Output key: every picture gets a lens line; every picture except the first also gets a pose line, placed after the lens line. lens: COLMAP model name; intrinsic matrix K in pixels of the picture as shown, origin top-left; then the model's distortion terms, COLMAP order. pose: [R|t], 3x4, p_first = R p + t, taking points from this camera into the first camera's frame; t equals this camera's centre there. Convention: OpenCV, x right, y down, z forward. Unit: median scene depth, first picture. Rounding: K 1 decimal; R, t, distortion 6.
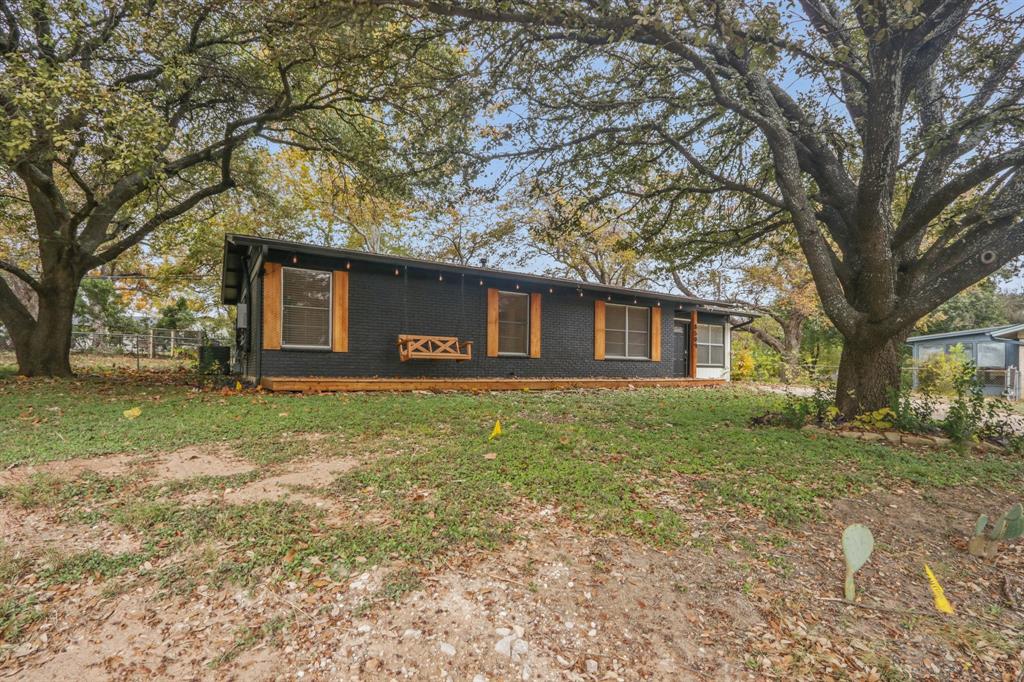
lens RADIAL K [[485.2, 0, 527.0], [0, 485.2, 348.9], [0, 0, 1]] dist [-0.014751, -0.000064]
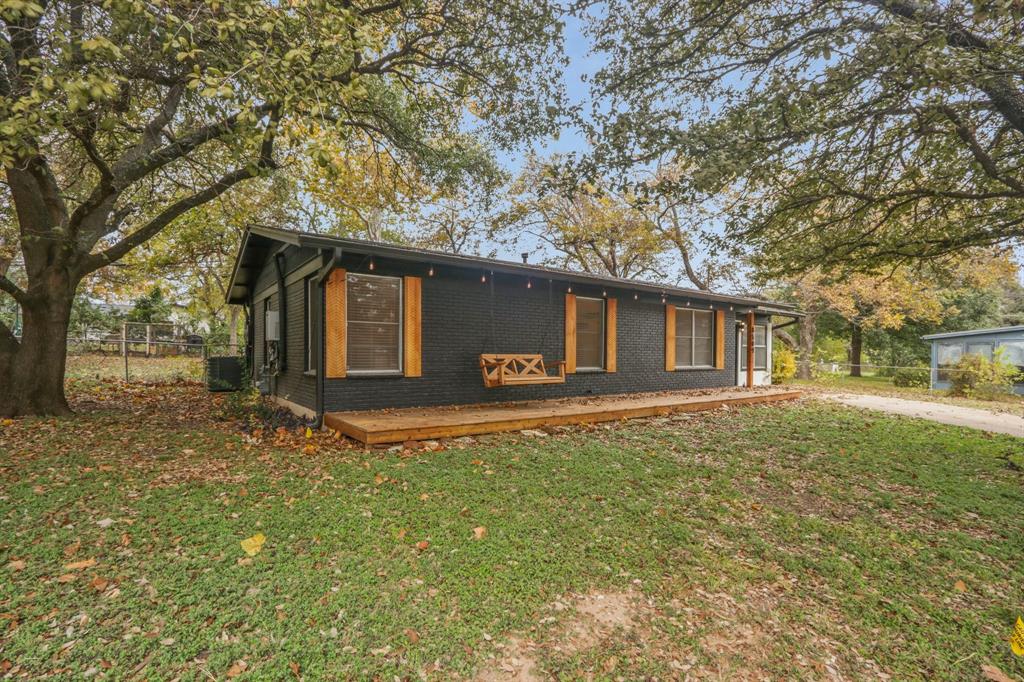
lens RADIAL K [[478.8, 0, 512.0], [0, 478.8, 341.0], [0, 0, 1]] dist [-0.013366, 0.000132]
pose [[0.998498, 0.001736, 0.054768, -0.220637], [-0.002939, 0.999756, 0.021888, -0.059834], [-0.054716, -0.022016, 0.998259, 0.159851]]
